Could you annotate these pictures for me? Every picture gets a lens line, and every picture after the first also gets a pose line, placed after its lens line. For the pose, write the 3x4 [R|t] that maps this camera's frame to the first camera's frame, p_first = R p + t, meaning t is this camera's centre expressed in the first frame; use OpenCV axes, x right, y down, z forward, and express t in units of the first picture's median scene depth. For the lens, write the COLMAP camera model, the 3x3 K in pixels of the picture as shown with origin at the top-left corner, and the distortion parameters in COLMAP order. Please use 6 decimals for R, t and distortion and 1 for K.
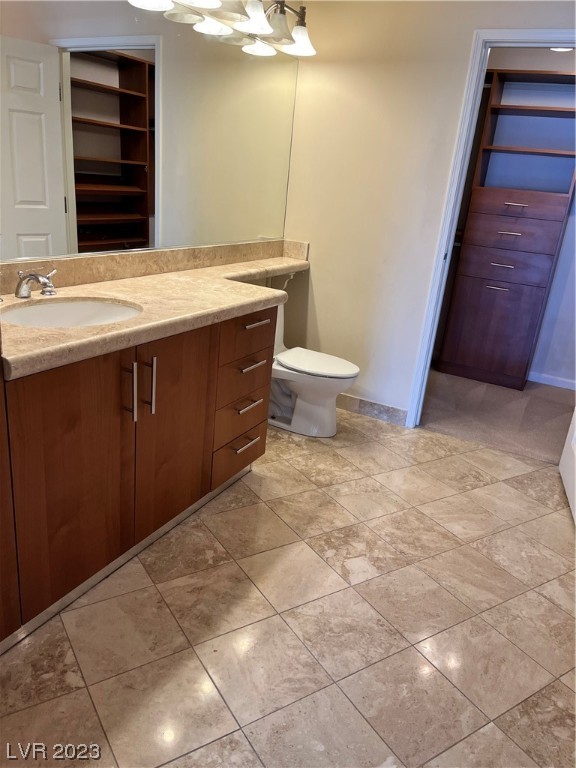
lens RADIAL K [[591.4, 0, 284.3], [0, 591.4, 385.4], [0, 0, 1]] dist [0.113883, -0.126549]
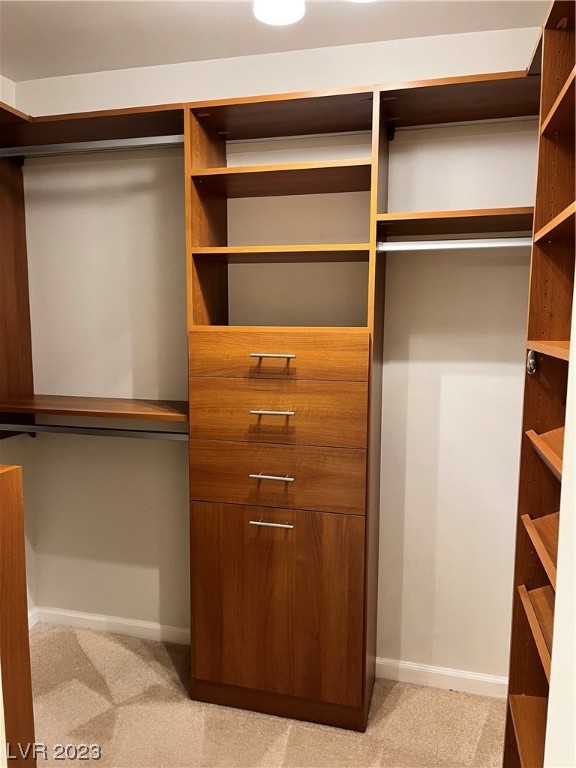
lens RADIAL K [[591.4, 0, 284.3], [0, 591.4, 385.4], [0, 0, 1]] dist [0.113883, -0.126549]
pose [[0.968807, -0.109593, 0.222264, 0.266960], [0.155484, 0.967211, -0.200817, -0.168219], [-0.192968, 0.229112, 0.954081, 0.515823]]
